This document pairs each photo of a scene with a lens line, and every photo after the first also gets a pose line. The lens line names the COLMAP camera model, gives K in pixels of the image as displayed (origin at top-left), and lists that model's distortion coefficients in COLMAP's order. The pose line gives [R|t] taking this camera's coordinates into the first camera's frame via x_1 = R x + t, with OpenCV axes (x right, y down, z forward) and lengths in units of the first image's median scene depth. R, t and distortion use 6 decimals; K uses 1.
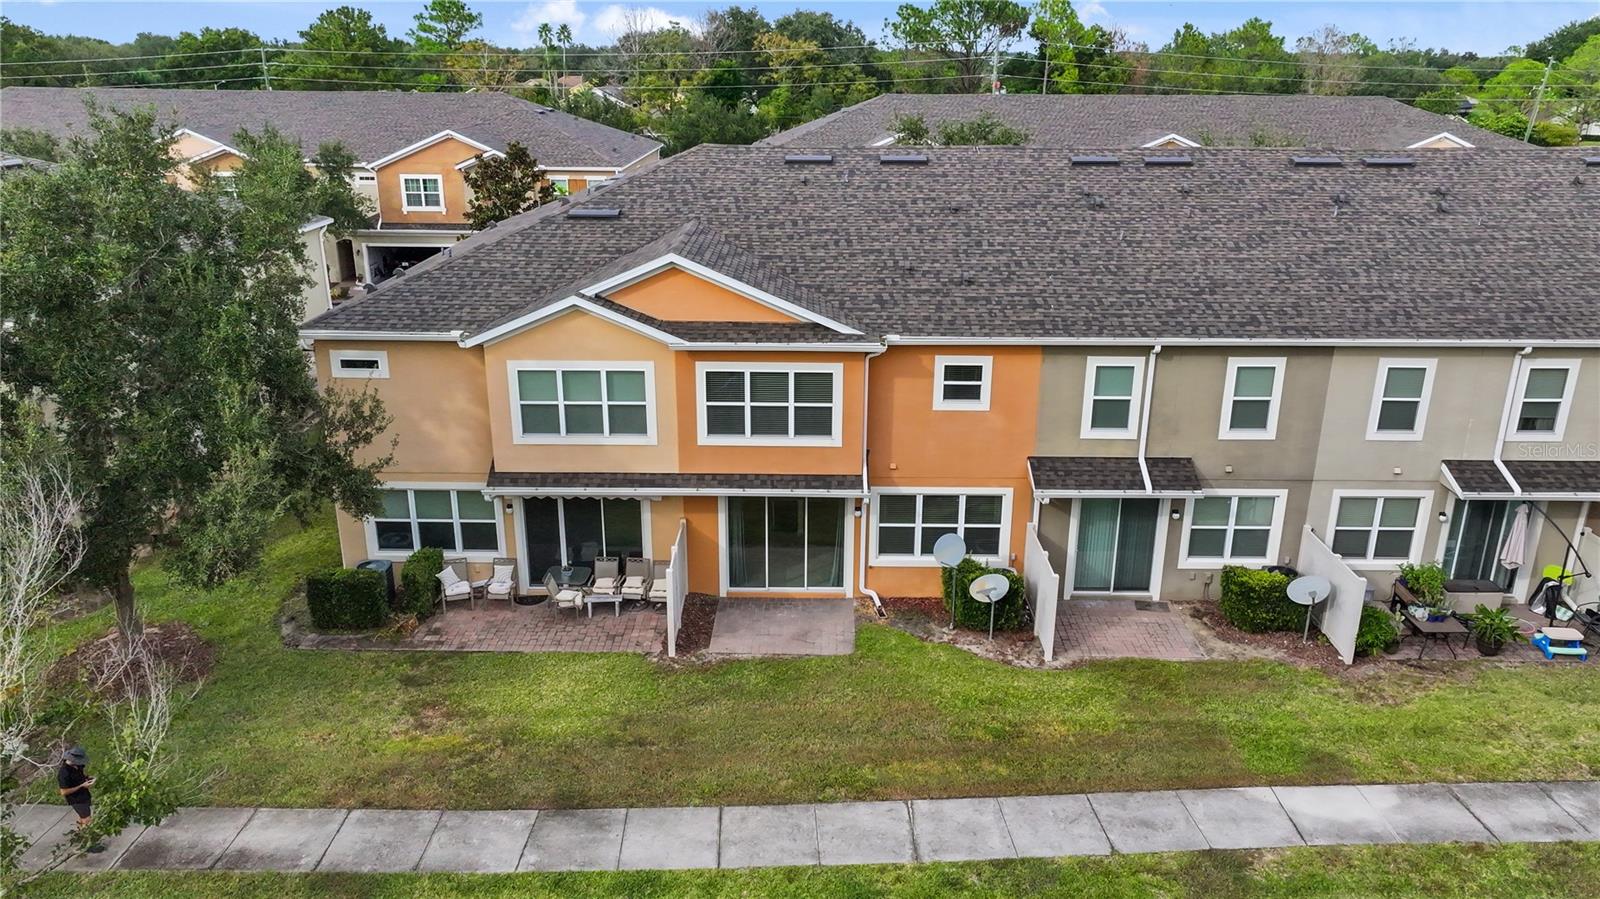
lens RADIAL K [[1120.0, 0, 805.1], [0, 1120.0, 443.1], [0, 0, 1]] dist [0.004183, 0.005426]
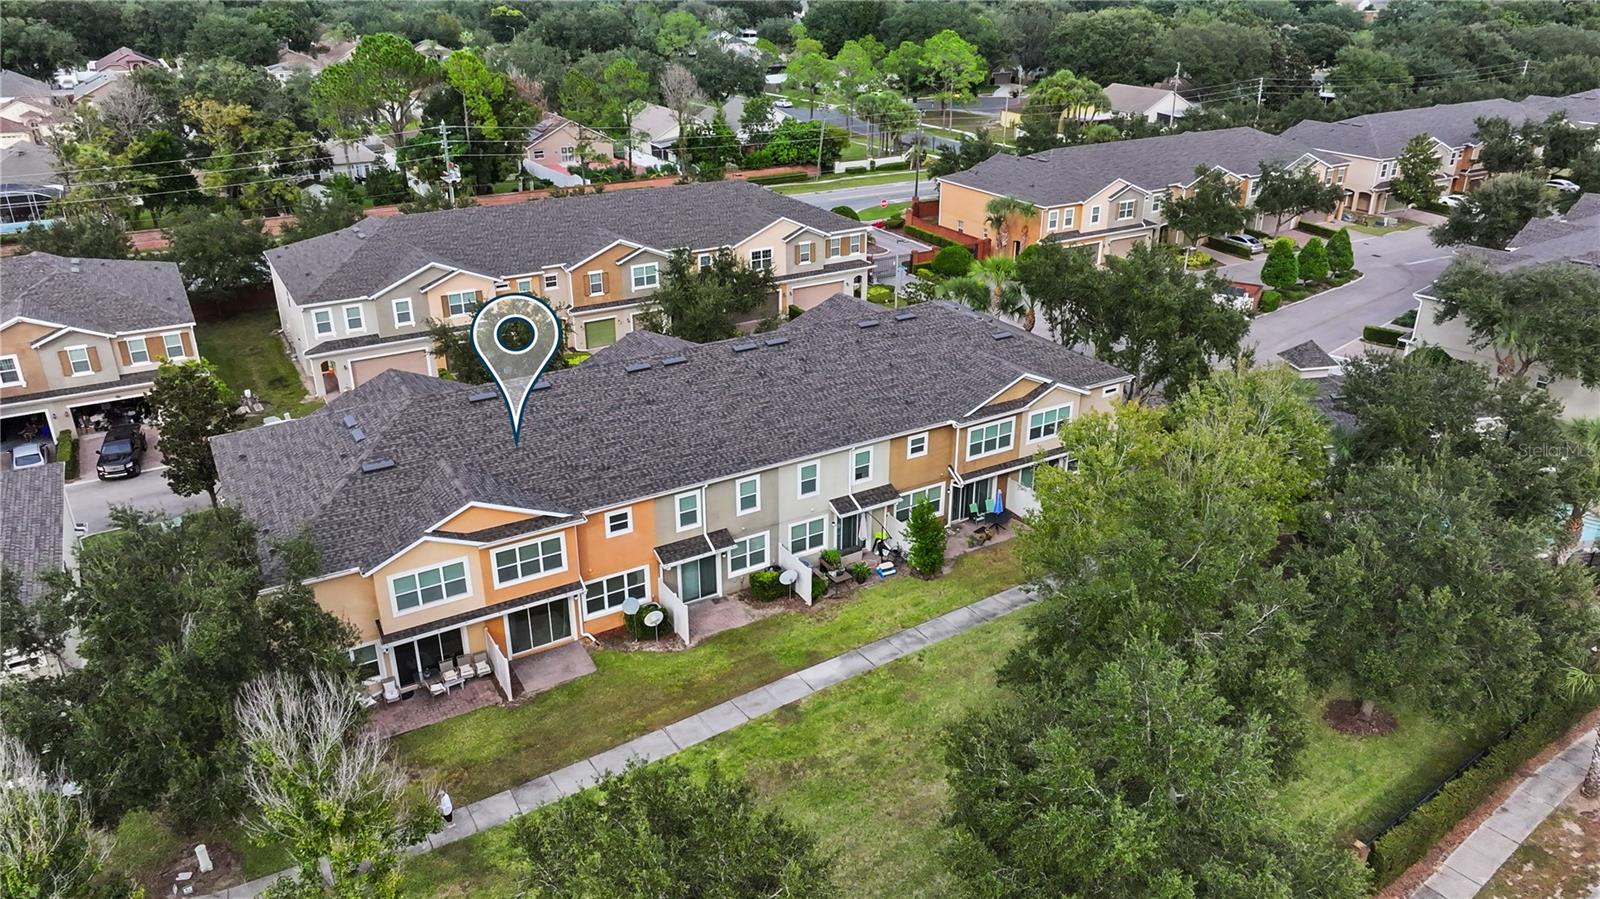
lens RADIAL K [[1120.0, 0, 802.0], [0, 1120.0, 452.6], [0, 0, 1]] dist [0.004183, 0.005426]
pose [[0.854185, -0.219968, 0.471149, -0.486099], [0.173083, 0.974722, 0.141278, -0.395794], [-0.490316, -0.039130, 0.870666, -0.873252]]
